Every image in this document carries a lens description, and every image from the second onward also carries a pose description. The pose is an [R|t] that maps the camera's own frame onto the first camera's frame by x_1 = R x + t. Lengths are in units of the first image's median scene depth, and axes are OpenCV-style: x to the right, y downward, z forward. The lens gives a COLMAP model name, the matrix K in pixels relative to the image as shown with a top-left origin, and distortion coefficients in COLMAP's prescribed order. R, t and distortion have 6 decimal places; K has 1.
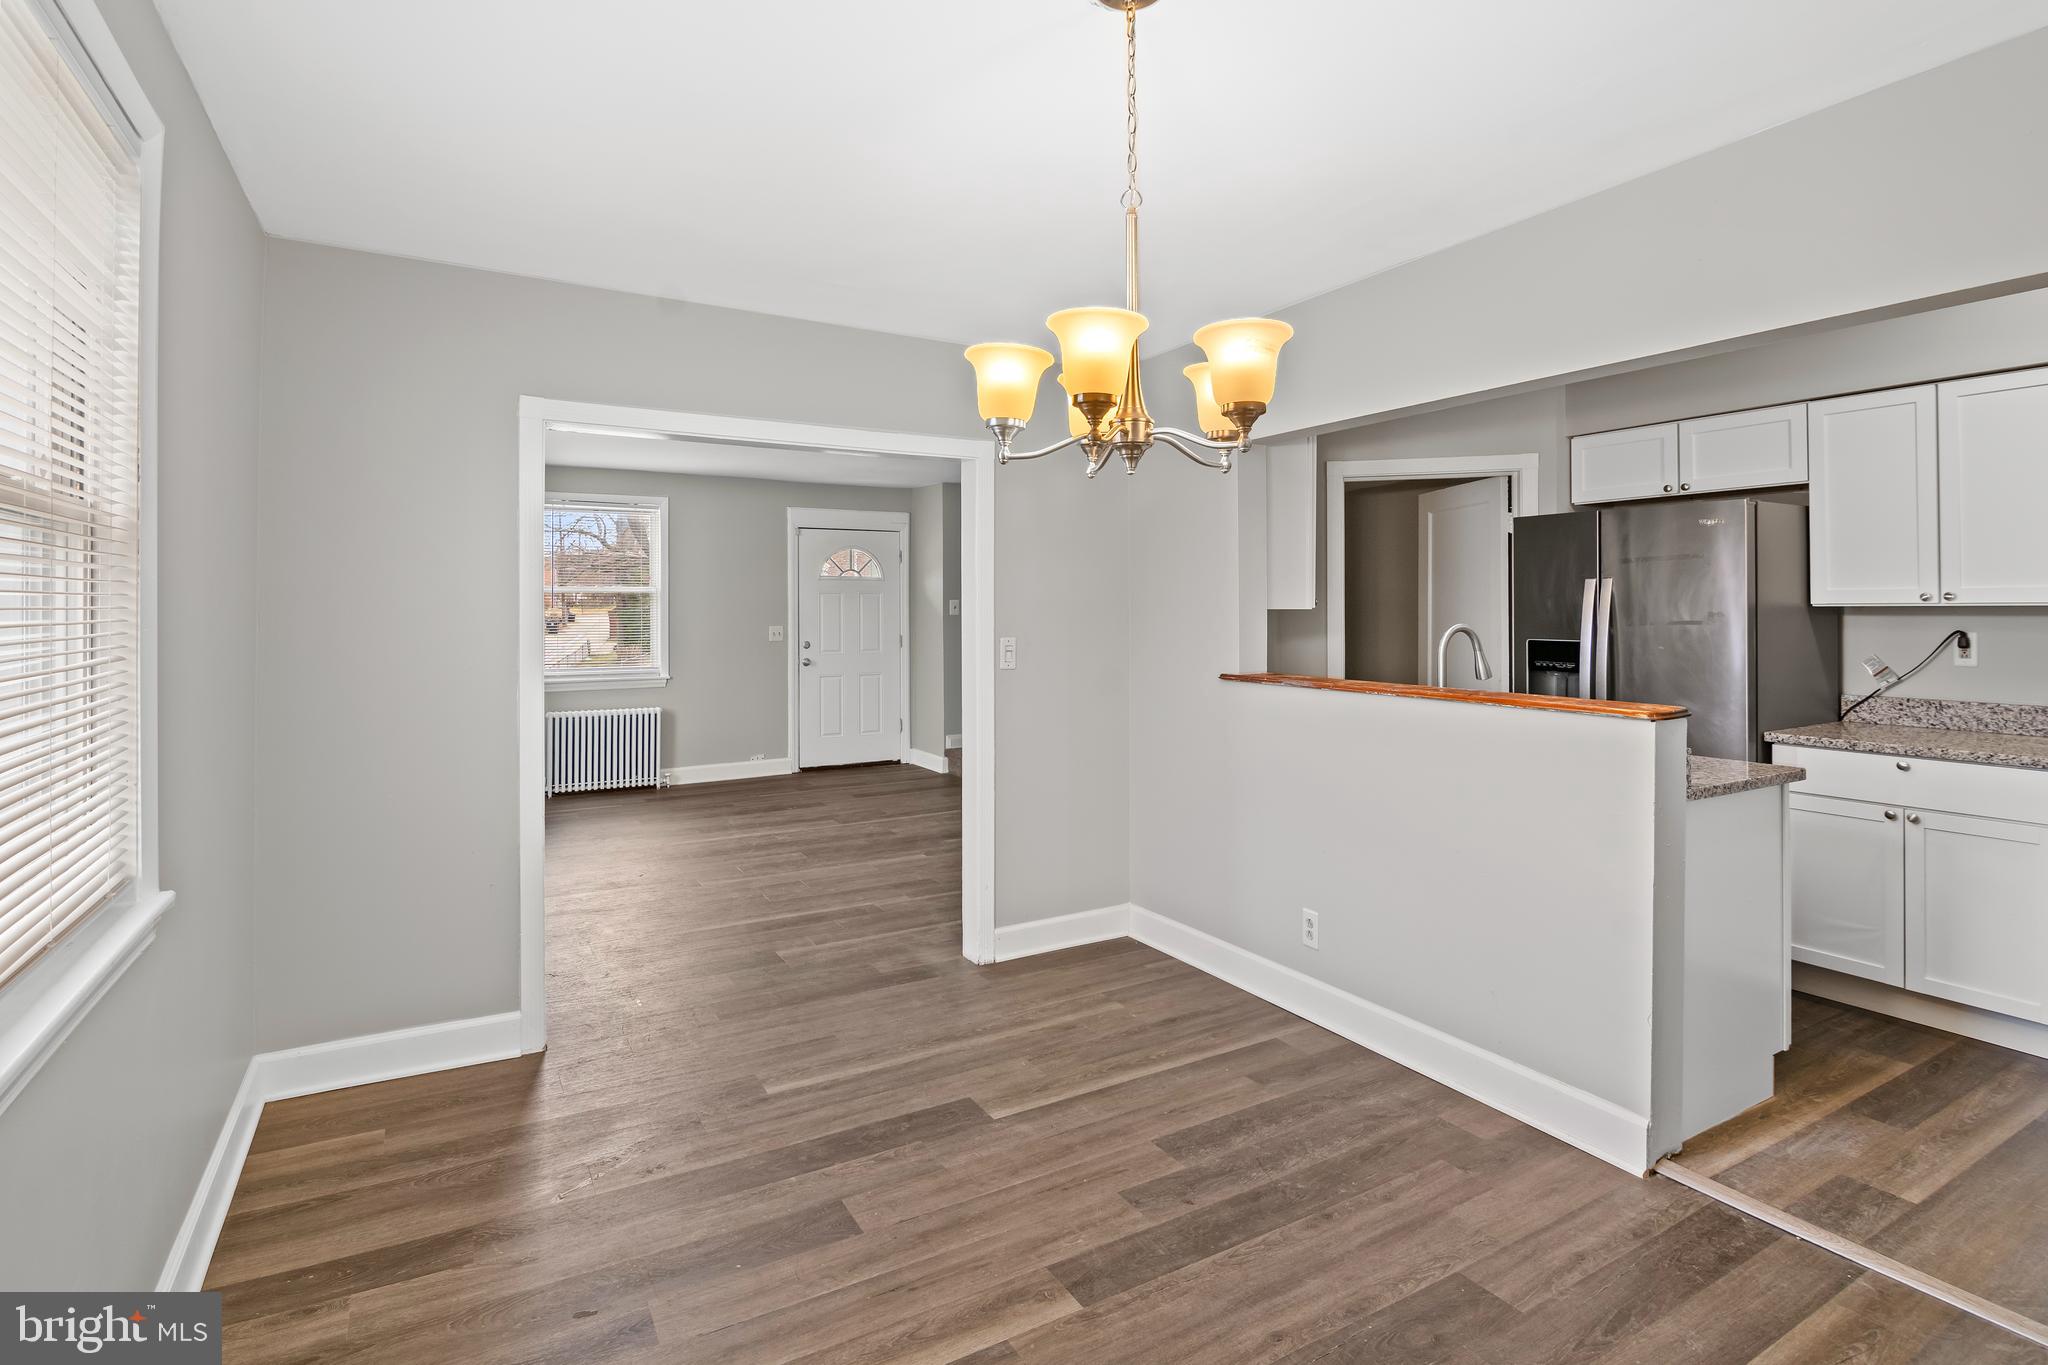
lens RADIAL K [[1021.7, 0, 1028.5], [0, 1021.7, 608.2], [0, 0, 1]] dist [-0.001894, -0.005209]
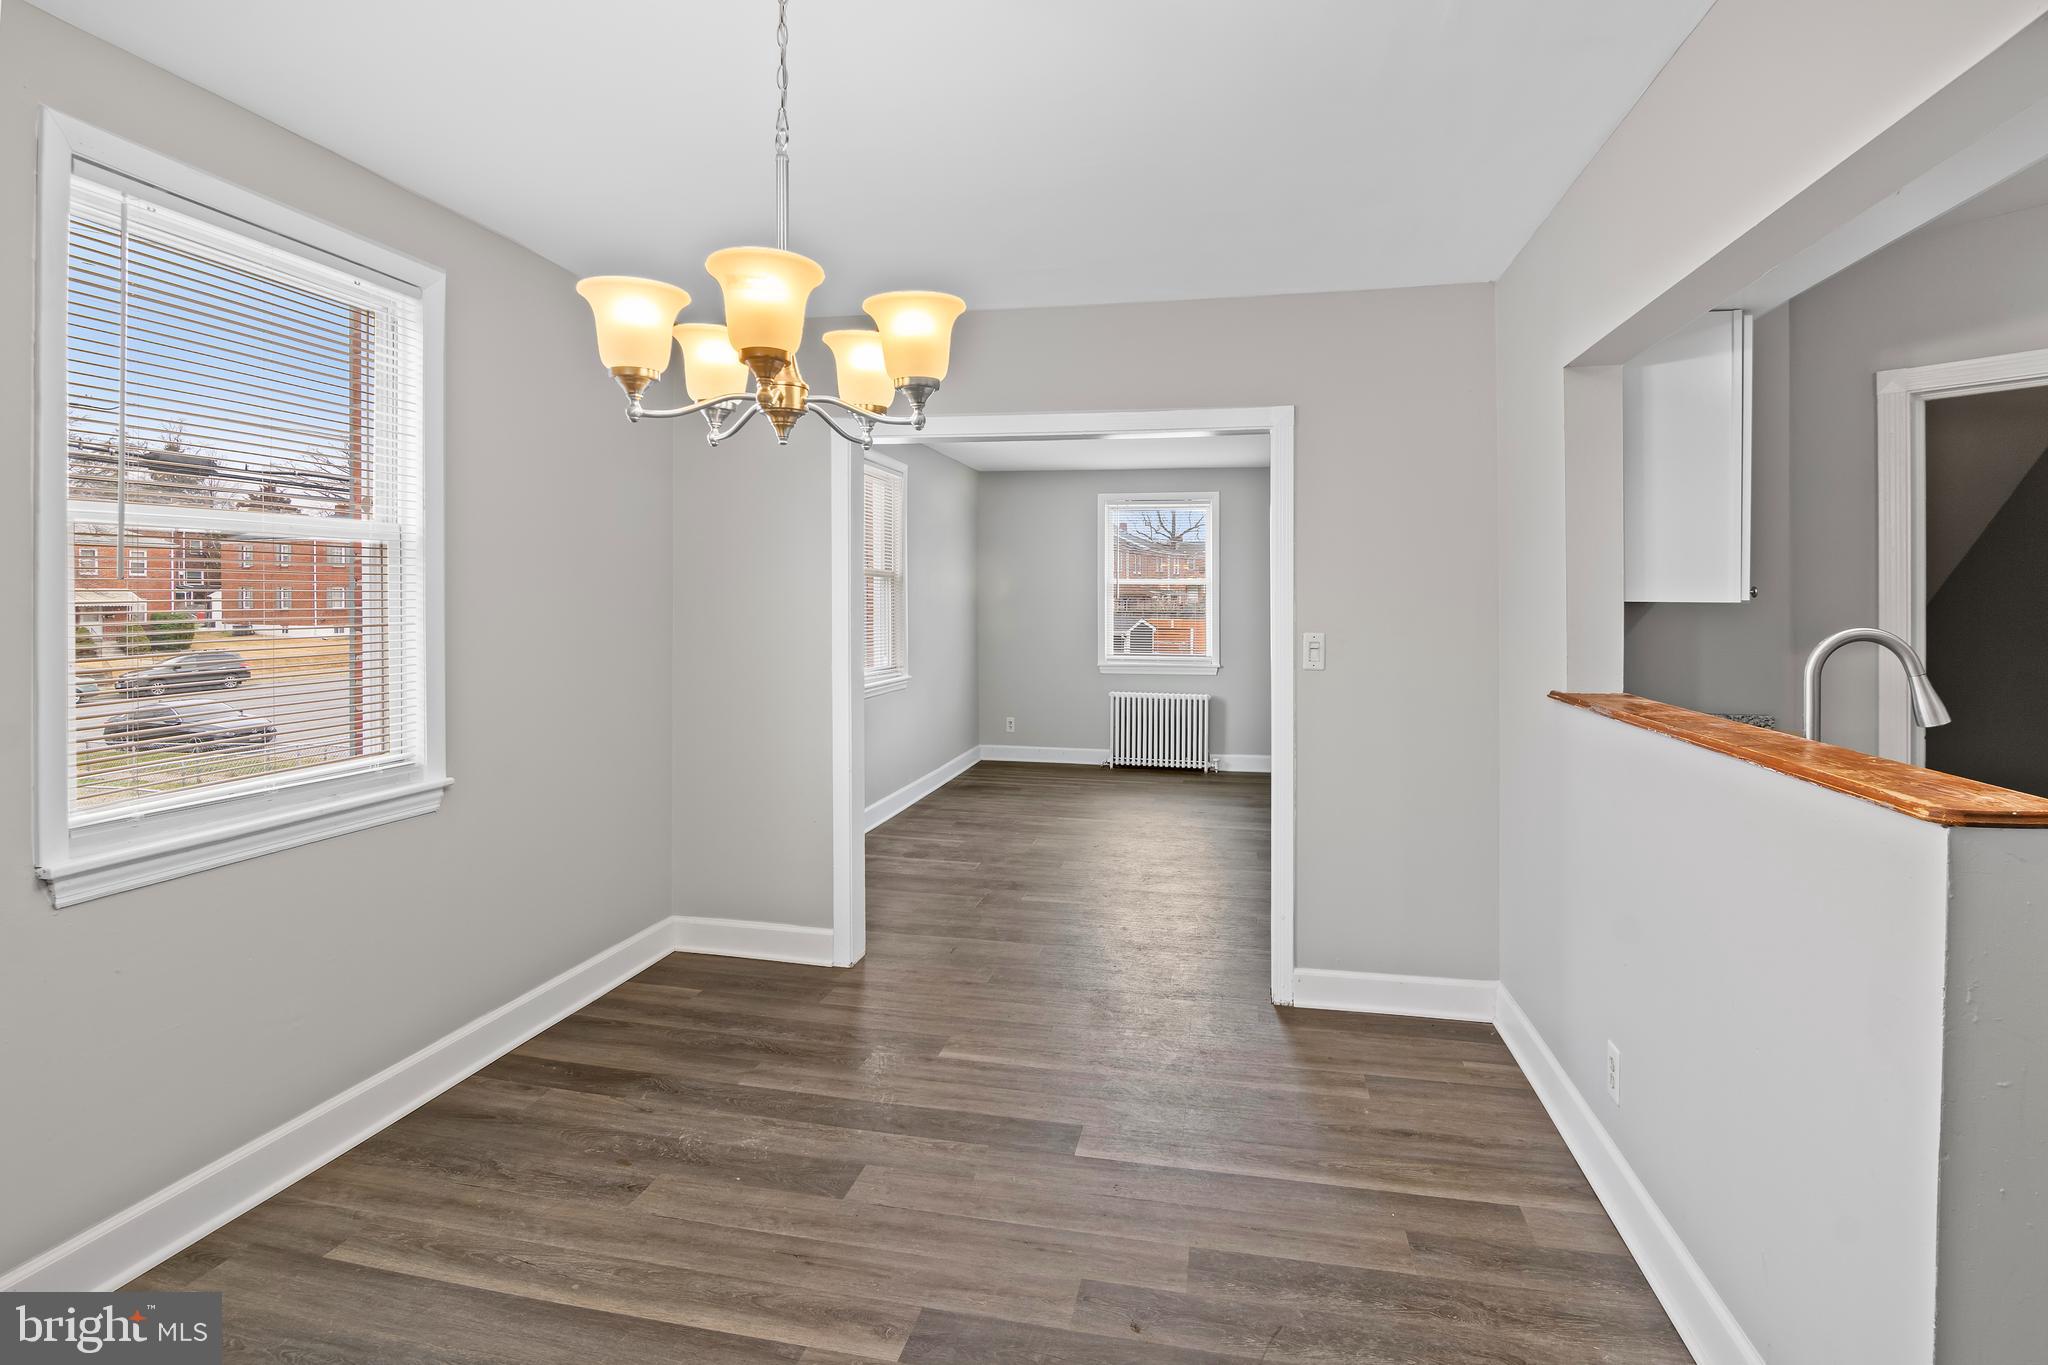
lens RADIAL K [[1021.7, 0, 1028.5], [0, 1021.7, 608.2], [0, 0, 1]] dist [-0.001894, -0.005209]
pose [[0.743528, 0.012086, -0.668596, 0.482974], [-0.007473, 0.999924, 0.009765, 0.001876], [0.668663, -0.002265, 0.743562, 0.262089]]
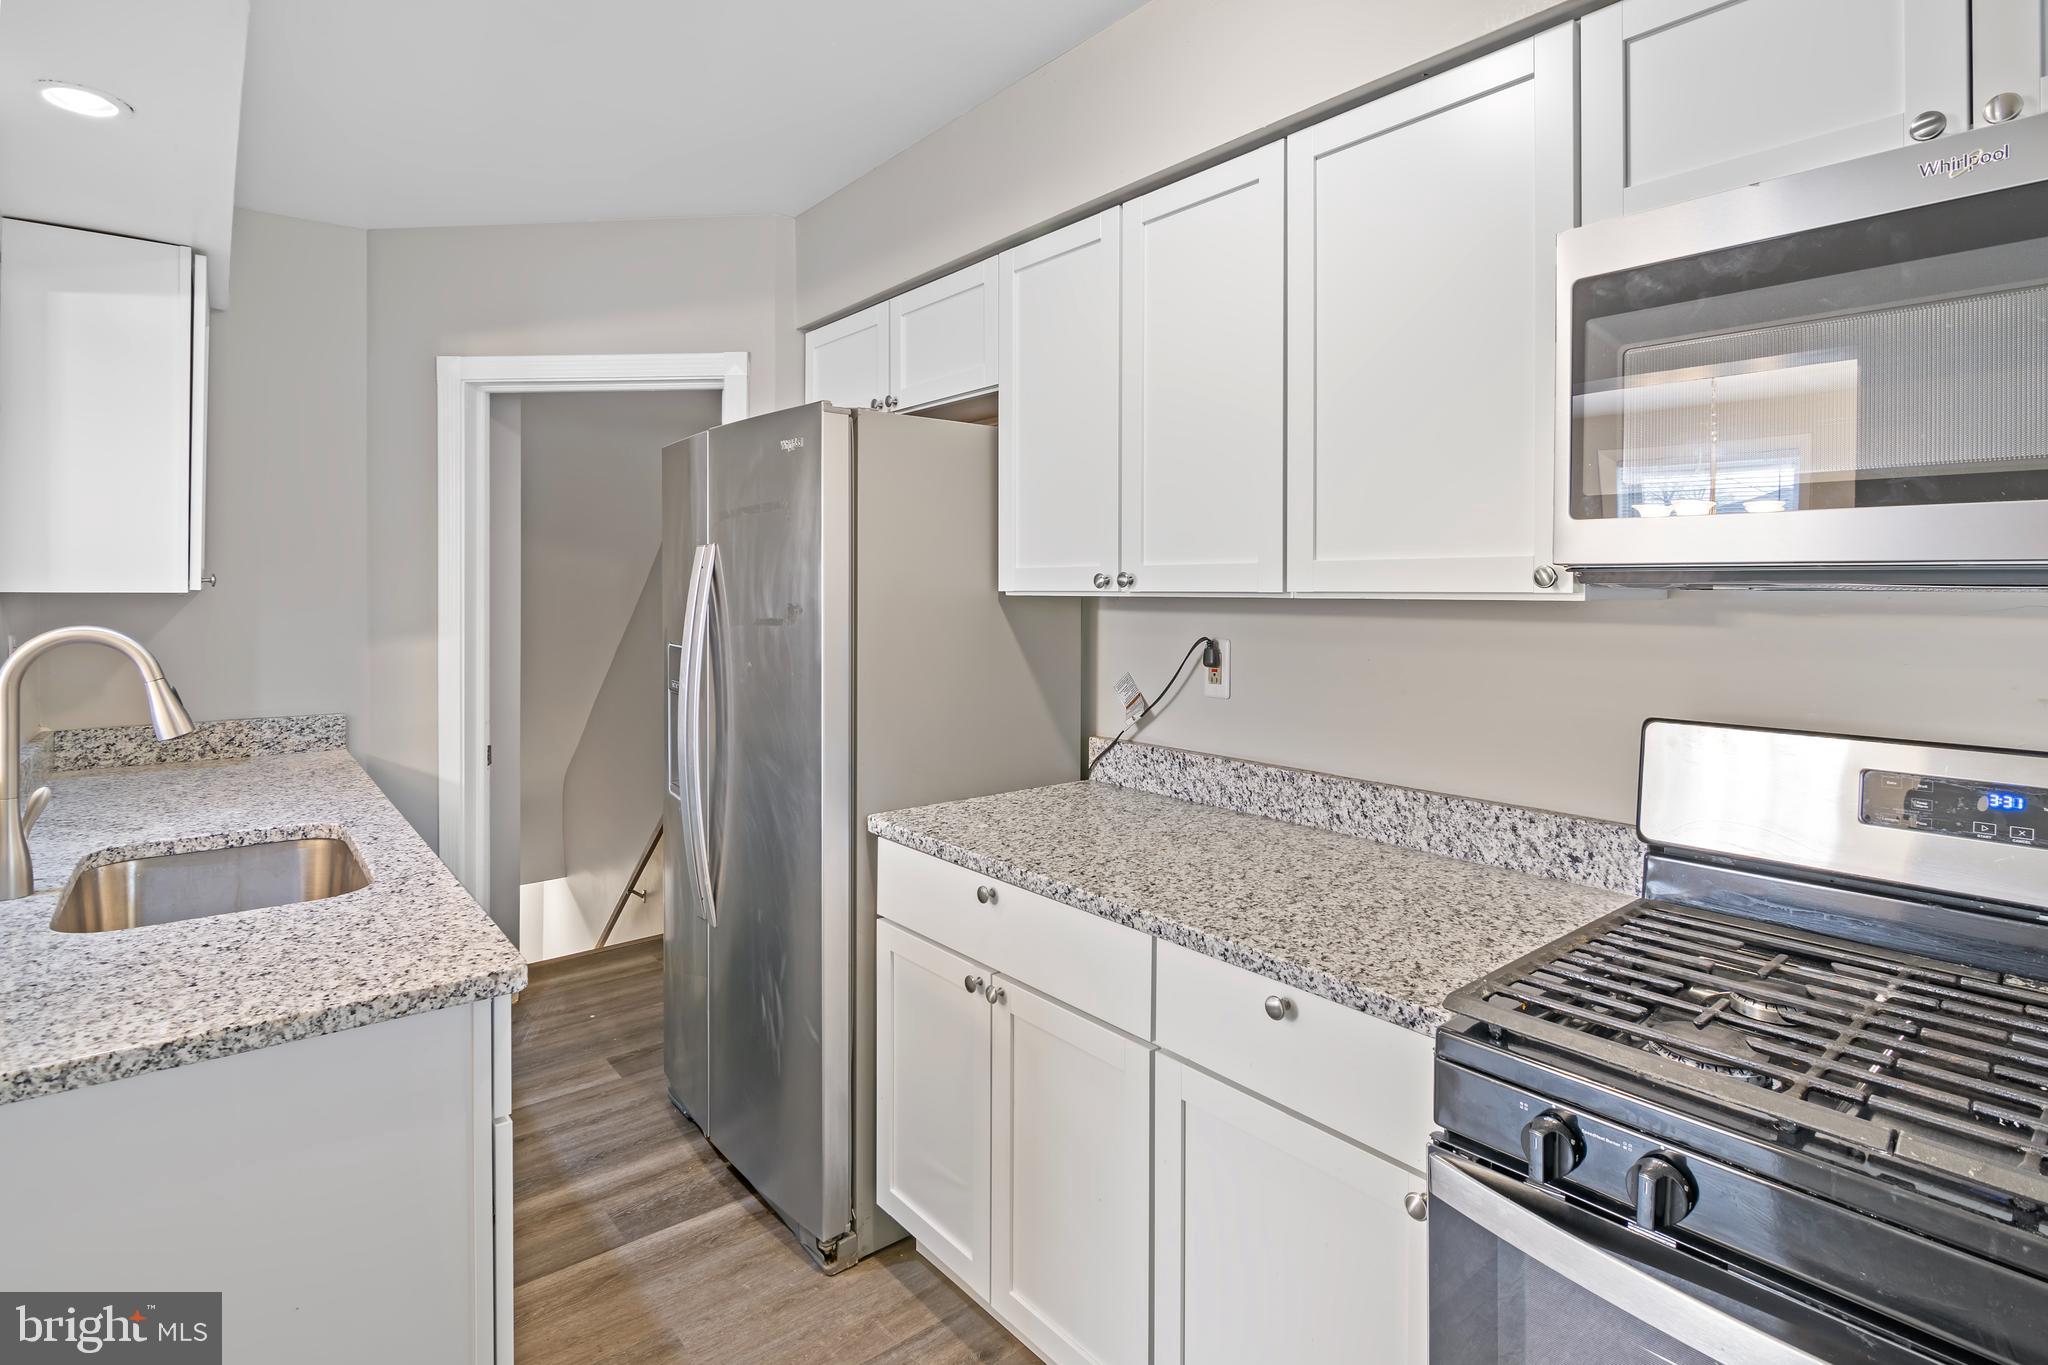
lens RADIAL K [[1030.0, 0, 1031.4], [0, 1030.0, 582.9], [0, 0, 1]] dist [0.000880, -0.000770]
pose [[0.988467, 0.010980, 0.151040, 0.841232], [-0.010319, 0.999933, -0.005157, -0.007371], [-0.151087, 0.003539, 0.988514, 0.480086]]
